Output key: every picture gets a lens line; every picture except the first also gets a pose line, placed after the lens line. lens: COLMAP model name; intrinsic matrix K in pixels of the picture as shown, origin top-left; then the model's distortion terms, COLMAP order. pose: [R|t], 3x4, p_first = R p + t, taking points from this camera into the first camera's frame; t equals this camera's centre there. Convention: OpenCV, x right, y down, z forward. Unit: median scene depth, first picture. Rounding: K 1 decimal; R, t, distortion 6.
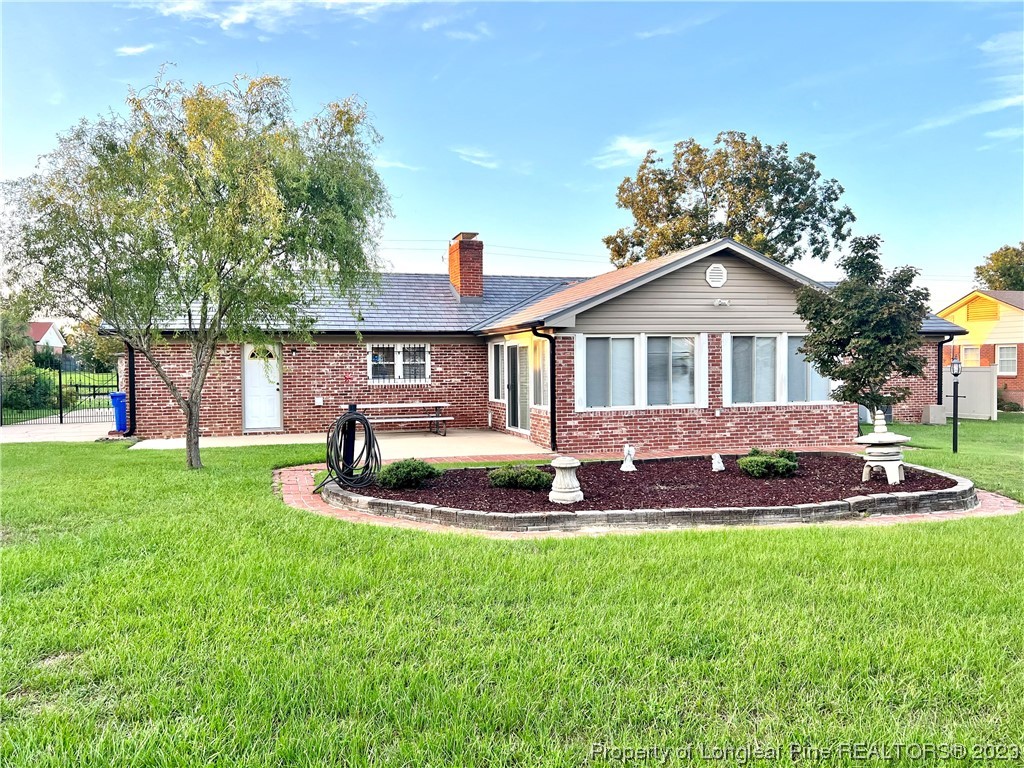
lens RADIAL K [[774.0, 0, 505.5], [0, 774.0, 379.2], [0, 0, 1]] dist [0.046637, -0.047141]
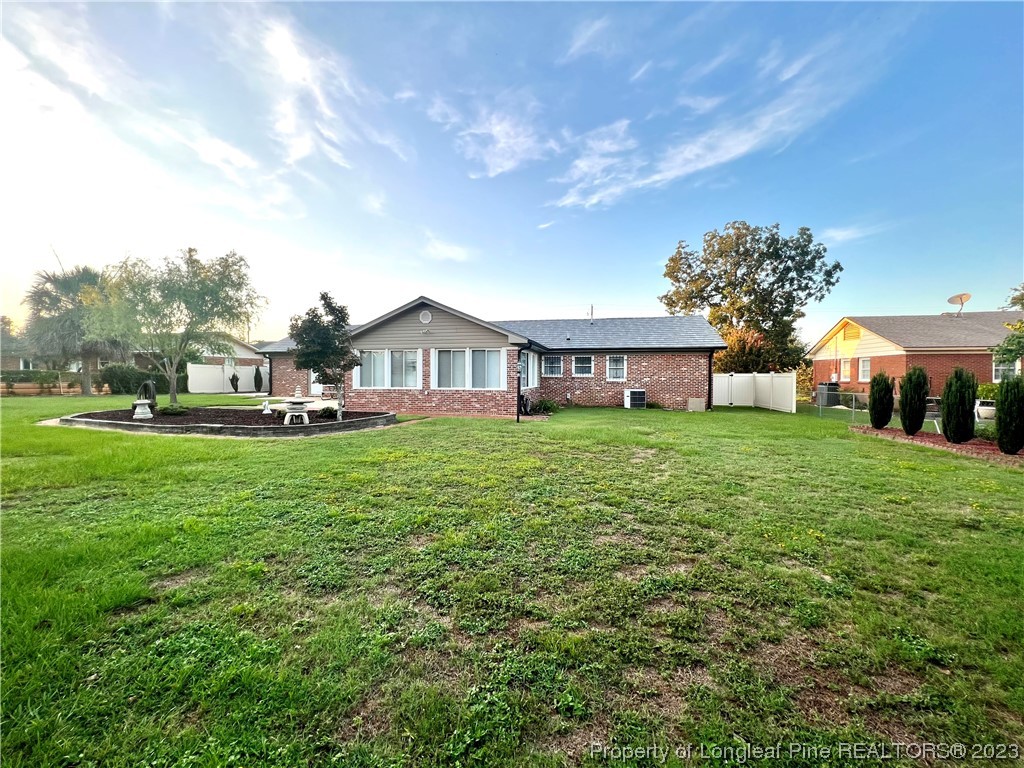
lens RADIAL K [[412.0, 0, 510.7], [0, 412.0, 378.6], [0, 0, 1]] dist [-0.000134, 0.000125]
pose [[0.878312, 0.017267, -0.477776, 0.909667], [-0.021190, 0.999771, -0.002823, 0.009534], [0.477618, 0.012603, 0.878477, 0.244211]]
